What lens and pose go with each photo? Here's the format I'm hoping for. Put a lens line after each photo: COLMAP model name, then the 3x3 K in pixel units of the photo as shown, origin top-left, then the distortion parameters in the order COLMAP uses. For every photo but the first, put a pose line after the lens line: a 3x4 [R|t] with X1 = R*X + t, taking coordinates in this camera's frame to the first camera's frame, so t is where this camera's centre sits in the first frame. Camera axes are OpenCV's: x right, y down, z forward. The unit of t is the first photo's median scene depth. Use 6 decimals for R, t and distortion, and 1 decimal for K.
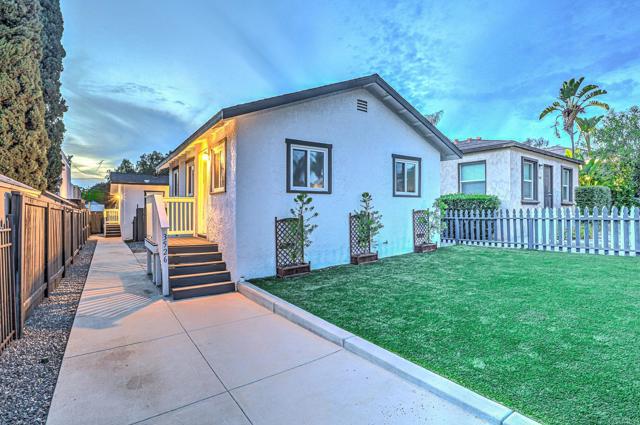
lens RADIAL K [[321.3, 0, 322.0], [0, 321.3, 210.9], [0, 0, 1]] dist [-0.019526, 0.000475]
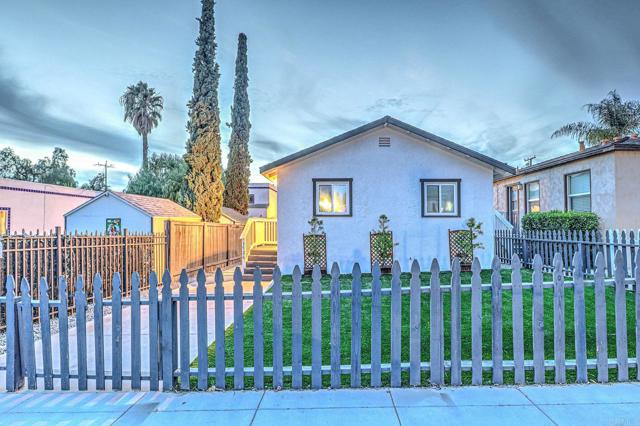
lens RADIAL K [[323.1, 0, 320.0], [0, 323.1, 213.0], [0, 0, 1]] dist [-0.001103, 0.000262]
pose [[0.800207, -0.014248, -0.599555, 0.603249], [-0.006674, 0.999444, -0.032658, -0.020823], [0.599687, 0.030135, 0.799667, -0.093321]]
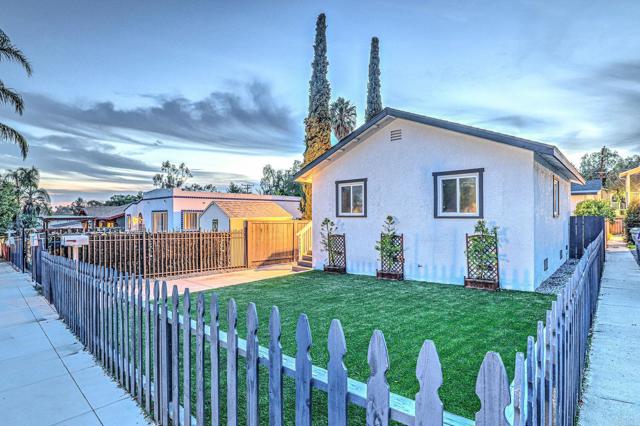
lens RADIAL K [[321.3, 0, 322.0], [0, 321.3, 211.4], [0, 0, 1]] dist [-0.019526, 0.000475]
pose [[0.221690, -0.006021, -0.975099, 1.044366], [0.003344, 0.999980, -0.005414, -0.060217], [0.975112, -0.002060, 0.221705, 0.475898]]
